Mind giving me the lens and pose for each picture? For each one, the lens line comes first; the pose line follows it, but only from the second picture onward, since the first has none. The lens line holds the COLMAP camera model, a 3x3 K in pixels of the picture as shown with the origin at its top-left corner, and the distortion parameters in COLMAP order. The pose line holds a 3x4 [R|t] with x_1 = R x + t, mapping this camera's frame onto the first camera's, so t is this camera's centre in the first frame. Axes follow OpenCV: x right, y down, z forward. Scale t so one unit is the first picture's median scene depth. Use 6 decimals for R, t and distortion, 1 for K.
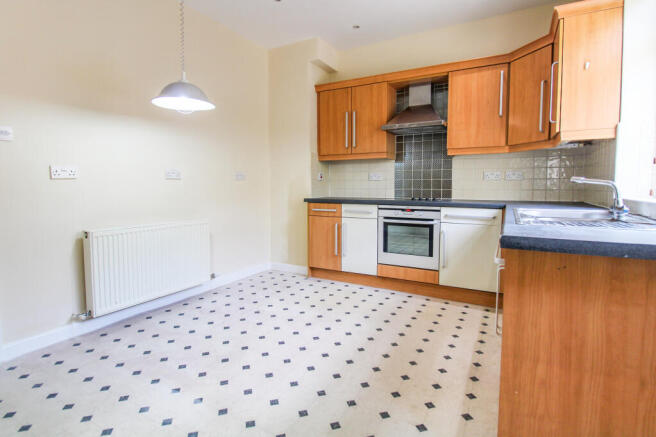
lens RADIAL K [[333.6, 0, 336.9], [0, 333.6, 207.1], [0, 0, 1]] dist [-0.002753, -0.000248]
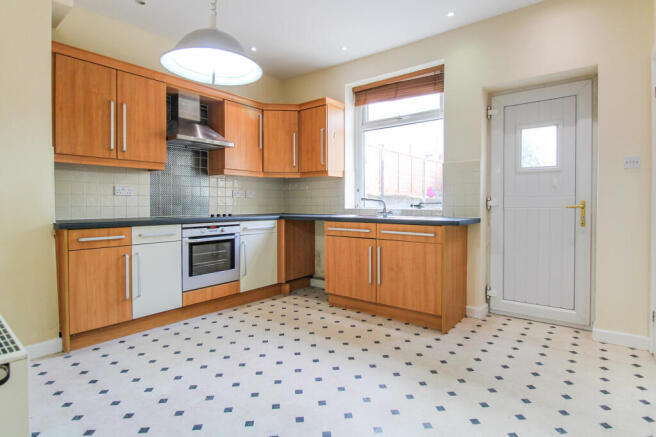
lens RADIAL K [[333.6, 0, 336.9], [0, 333.6, 207.1], [0, 0, 1]] dist [-0.002753, -0.000248]
pose [[0.171677, -0.012171, 0.985078, -0.668015], [0.065207, 0.997871, 0.000965, -0.025817], [-0.982993, 0.064068, 0.172105, 0.451959]]
